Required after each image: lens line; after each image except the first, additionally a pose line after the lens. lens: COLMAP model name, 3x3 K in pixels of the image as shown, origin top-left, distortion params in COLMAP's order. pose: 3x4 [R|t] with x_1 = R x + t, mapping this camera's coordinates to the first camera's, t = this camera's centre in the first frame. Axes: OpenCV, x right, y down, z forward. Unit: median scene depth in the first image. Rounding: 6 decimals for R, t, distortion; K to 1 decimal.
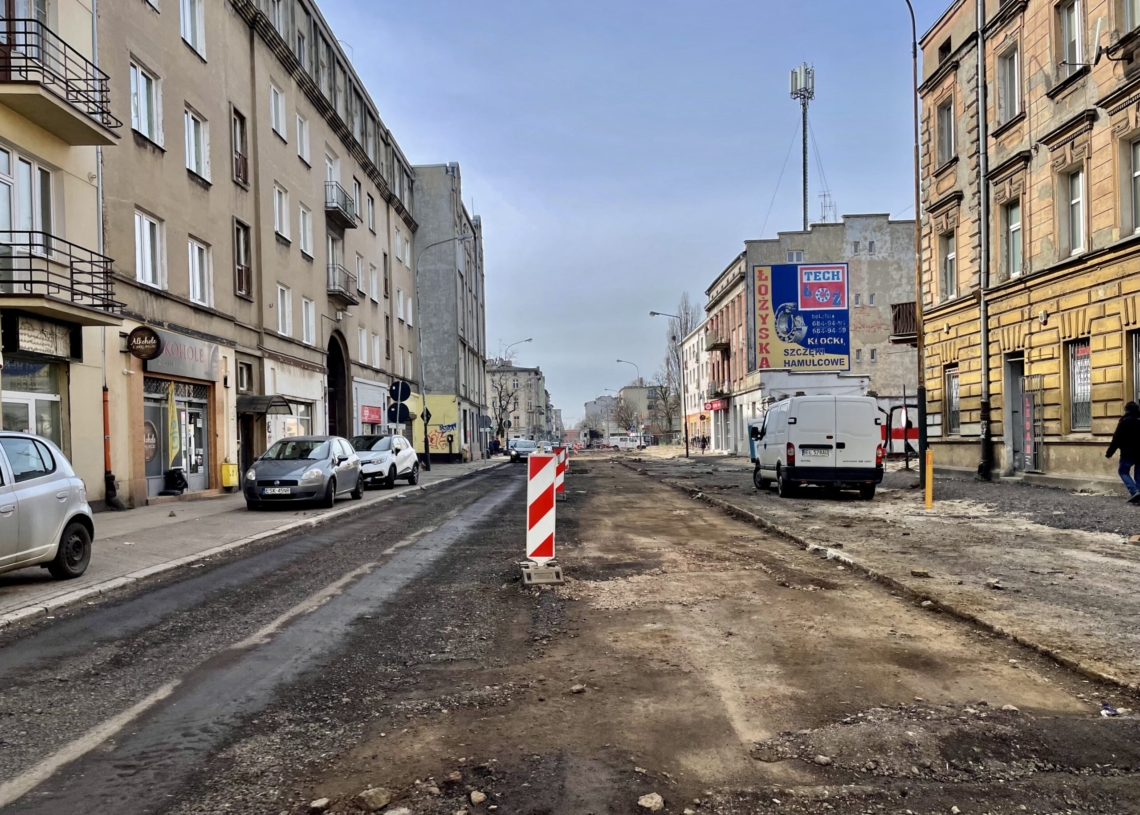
lens RADIAL K [[903.4, 0, 570.0], [0, 903.4, 407.5], [0, 0, 1]] dist [0.103051, -0.147306]
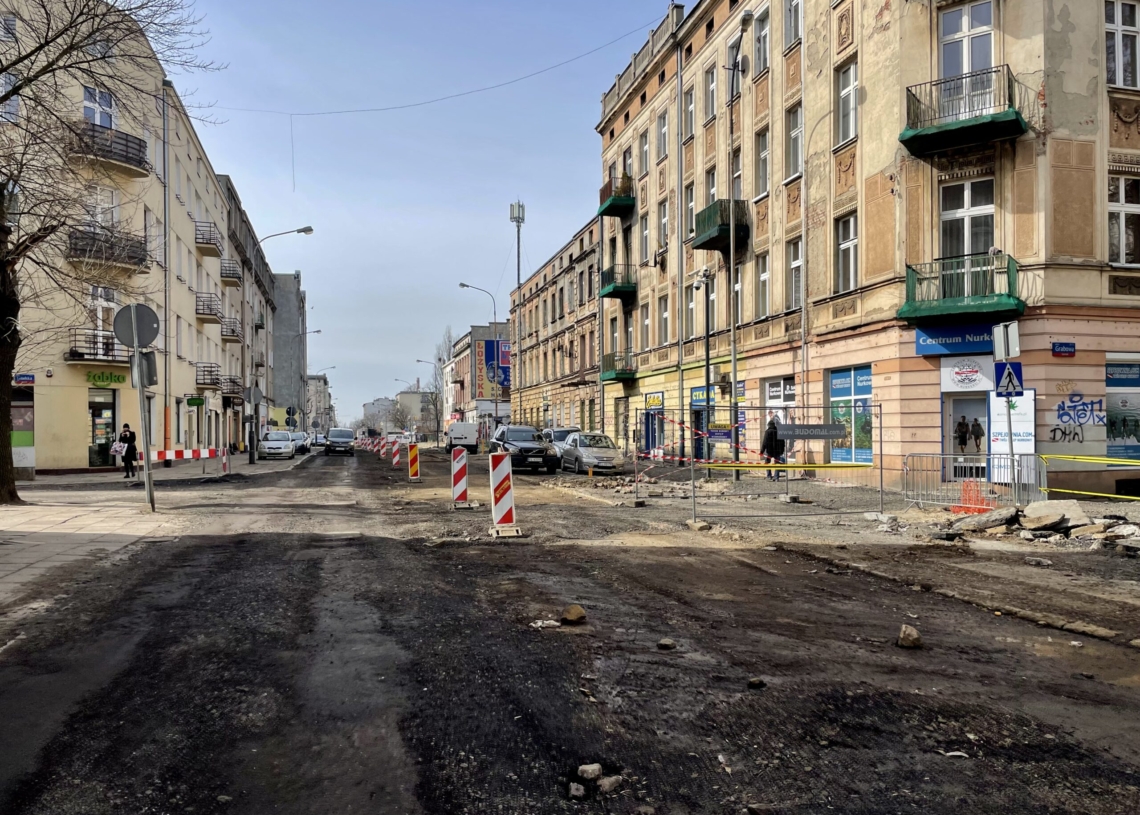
lens RADIAL K [[883.9, 0, 571.7], [0, 883.9, 428.2], [0, 0, 1]] dist [0.114207, -0.131216]
pose [[0.968464, 0.015912, 0.248643, -0.044093], [-0.021778, 0.999545, 0.020859, -0.022850], [-0.248198, -0.025616, 0.968371, -0.733347]]
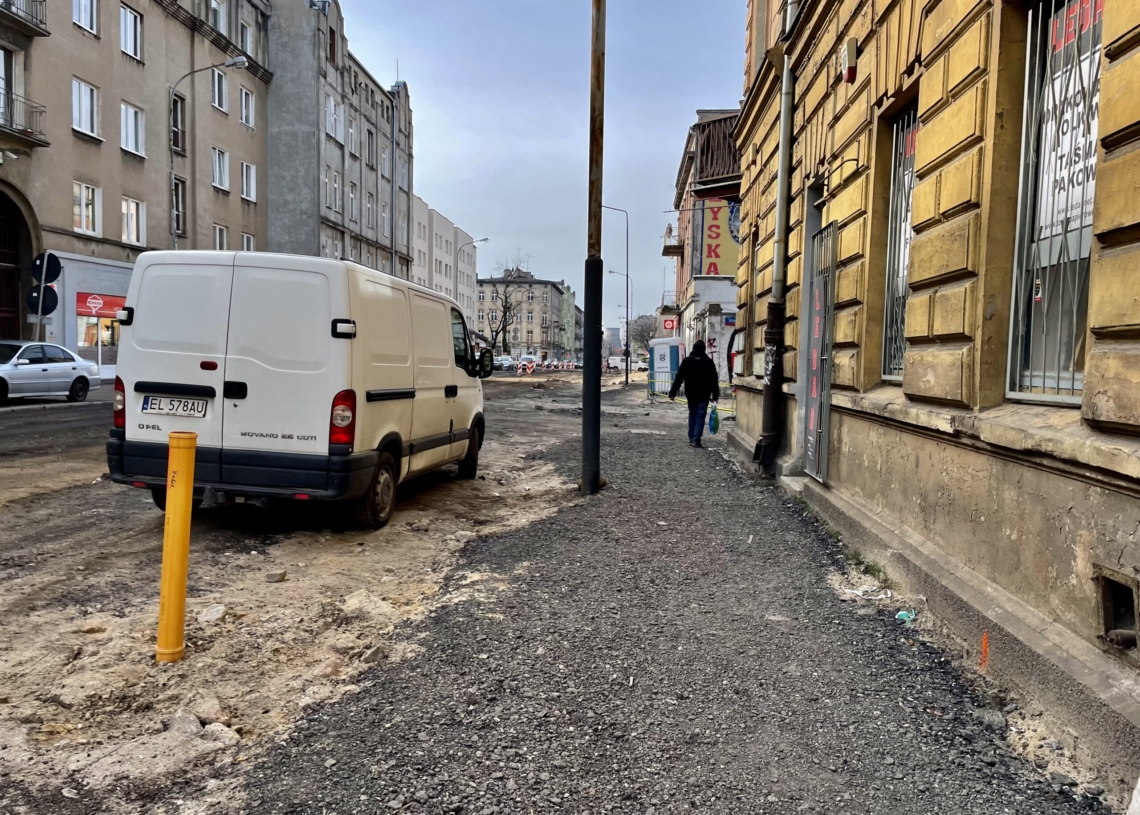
lens RADIAL K [[890.1, 0, 567.1], [0, 890.1, 379.7], [0, 0, 1]] dist [0.098056, -0.129930]
pose [[0.996223, 0.049024, -0.071671, 0.148955], [-0.044594, 0.997070, 0.062150, 0.003205], [0.074508, -0.058719, 0.995490, 0.215598]]
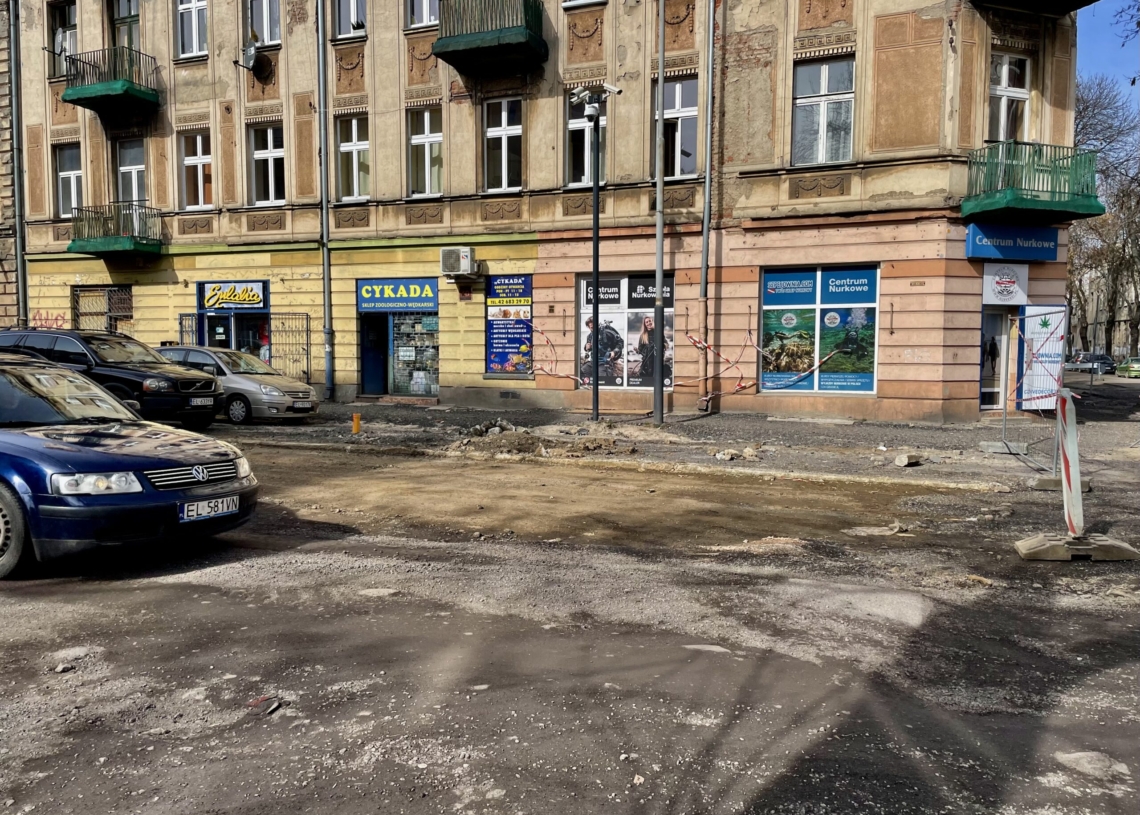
lens RADIAL K [[903.4, 0, 570.0], [0, 903.4, 407.5], [0, 0, 1]] dist [0.103051, -0.147306]
pose [[0.379130, -0.041565, 0.924410, -0.148687], [-0.041251, 0.997238, 0.061758, -0.011892], [-0.924424, -0.061547, 0.376368, -0.411321]]
